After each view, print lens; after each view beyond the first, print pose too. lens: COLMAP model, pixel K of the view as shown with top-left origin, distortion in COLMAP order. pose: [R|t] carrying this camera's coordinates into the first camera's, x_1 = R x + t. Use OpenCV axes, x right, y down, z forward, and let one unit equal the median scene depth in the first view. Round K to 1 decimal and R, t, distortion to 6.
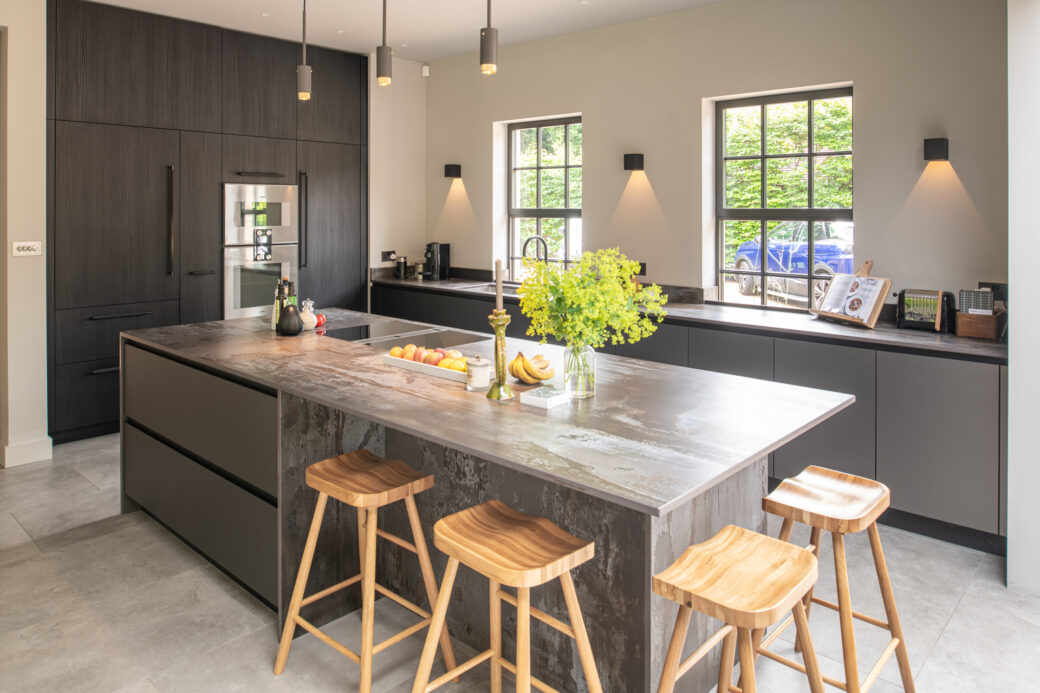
lens RADIAL K [[725.0, 0, 522.3], [0, 725.0, 298.2], [0, 0, 1]] dist [-0.024472, -0.005771]
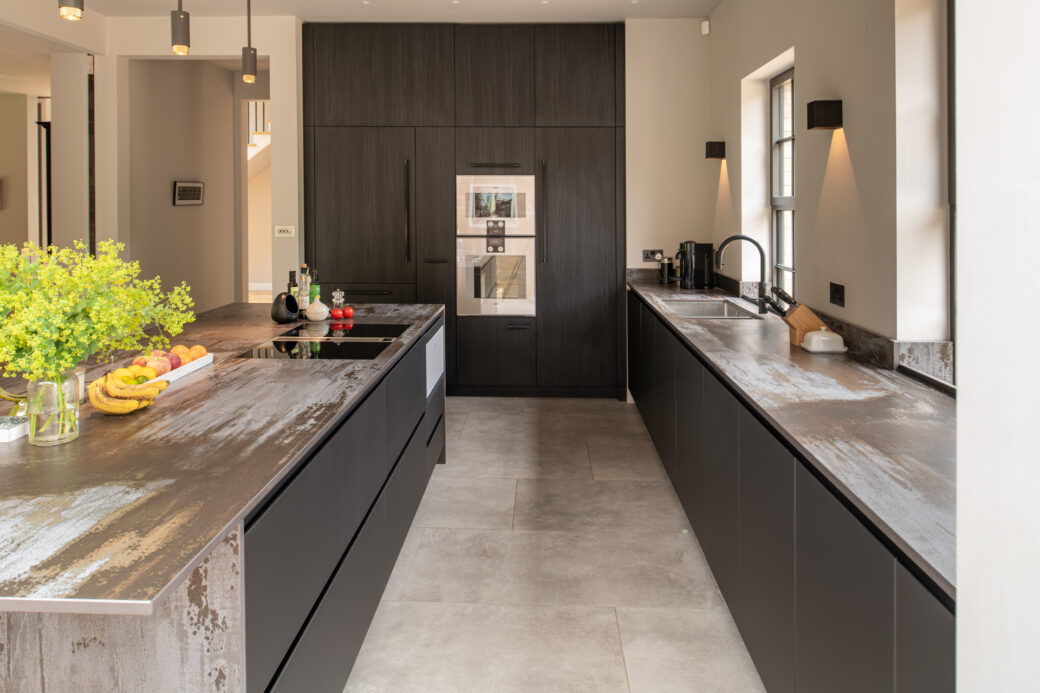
lens RADIAL K [[679.3, 0, 502.0], [0, 679.3, 344.3], [0, 0, 1]] dist [-0.026252, -0.000608]
pose [[0.640805, 0.151912, -0.752524, 0.351451], [-0.092941, 0.988368, 0.120378, -0.036675], [0.762057, -0.007199, 0.647470, 0.362029]]
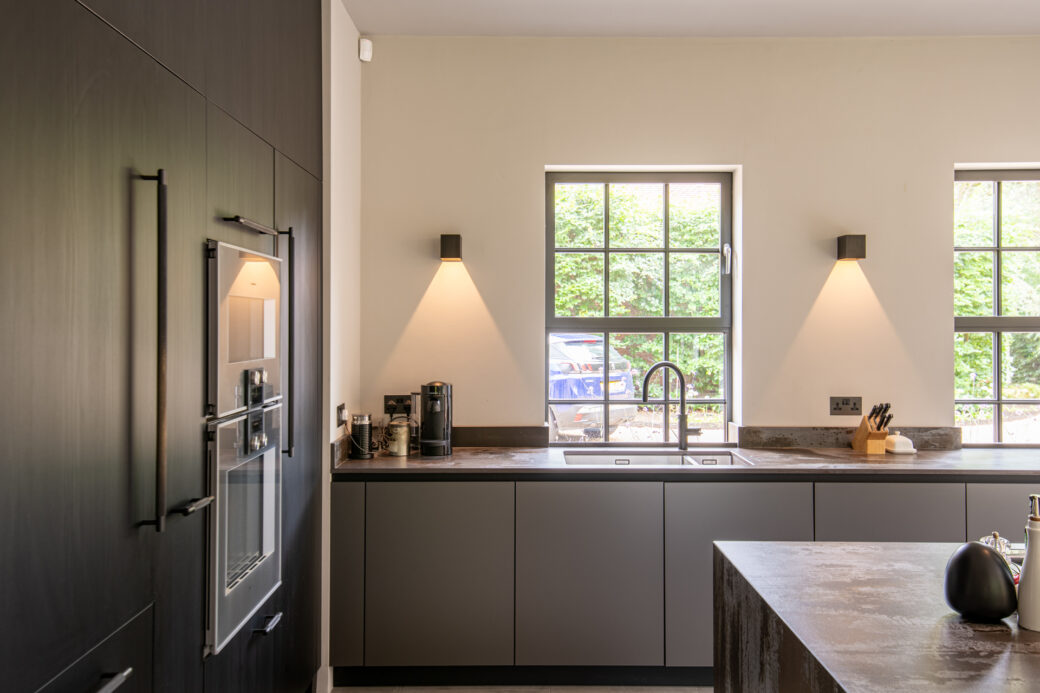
lens RADIAL K [[919.4, 0, 520.0], [0, 919.4, 346.5], [0, 0, 1]] dist [0.067651, -0.003130]
pose [[0.722500, -0.021719, 0.691030, -0.563724], [0.085608, 0.994625, -0.058246, -0.061626], [-0.686051, 0.101240, 0.720476, 0.507053]]
